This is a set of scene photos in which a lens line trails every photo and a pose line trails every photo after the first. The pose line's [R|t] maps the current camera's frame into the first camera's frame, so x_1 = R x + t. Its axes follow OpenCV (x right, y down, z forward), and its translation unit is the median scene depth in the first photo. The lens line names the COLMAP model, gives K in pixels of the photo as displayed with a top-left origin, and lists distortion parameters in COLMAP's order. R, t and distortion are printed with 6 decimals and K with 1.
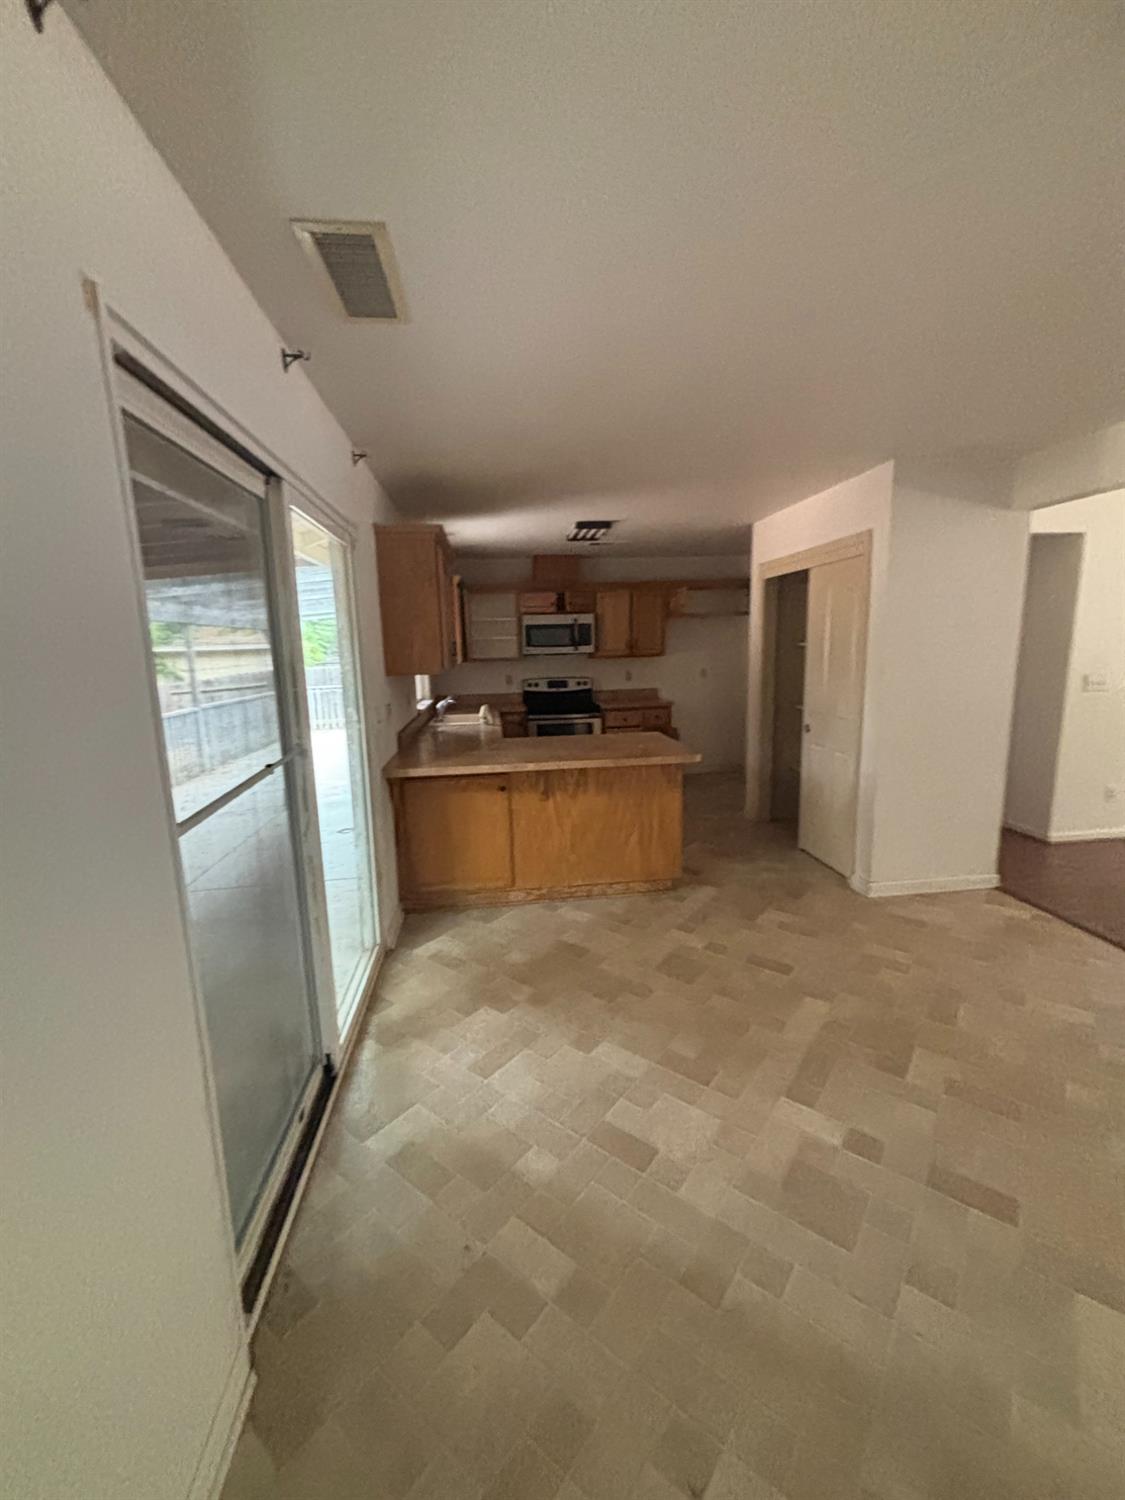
lens RADIAL K [[615.9, 0, 562.5], [0, 615.9, 750.0], [0, 0, 1]] dist [0.058087, -0.000068]
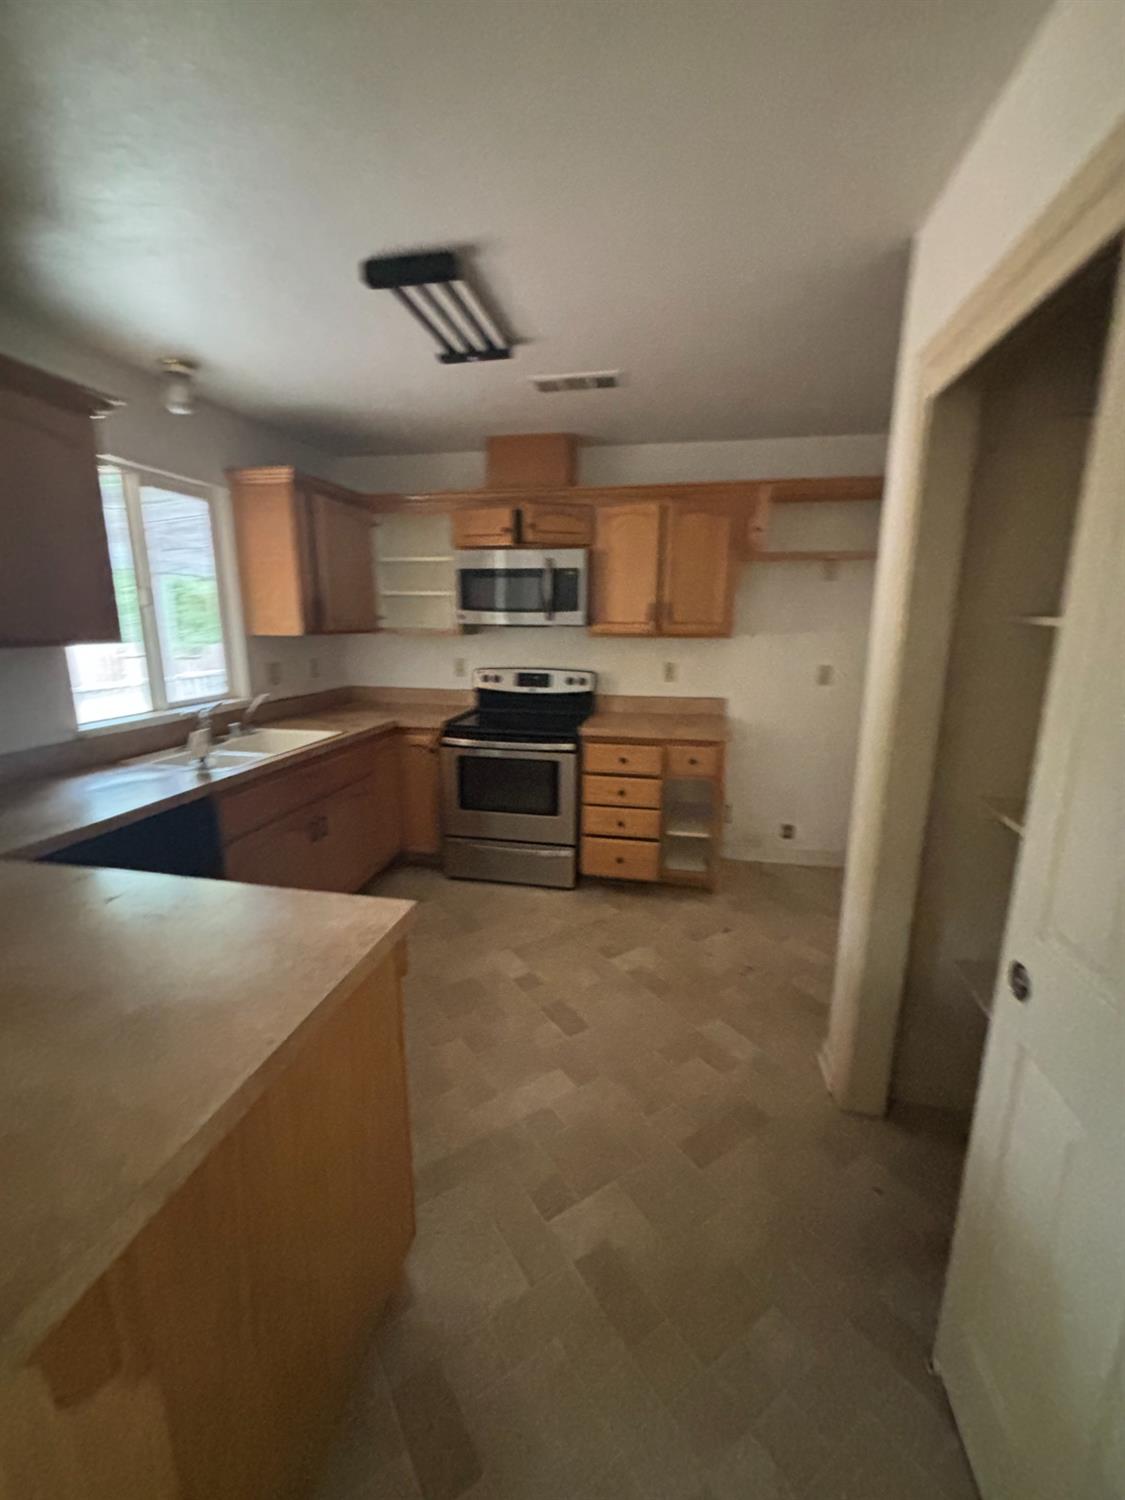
lens RADIAL K [[606.8, 0, 564.6], [0, 606.8, 746.1], [0, 0, 1]] dist [-0.002851, 0.000233]
pose [[0.946150, 0.097710, -0.308631, 0.201660], [-0.084371, 0.994842, 0.056309, -0.083311], [0.312541, -0.027237, 0.949514, 0.502383]]
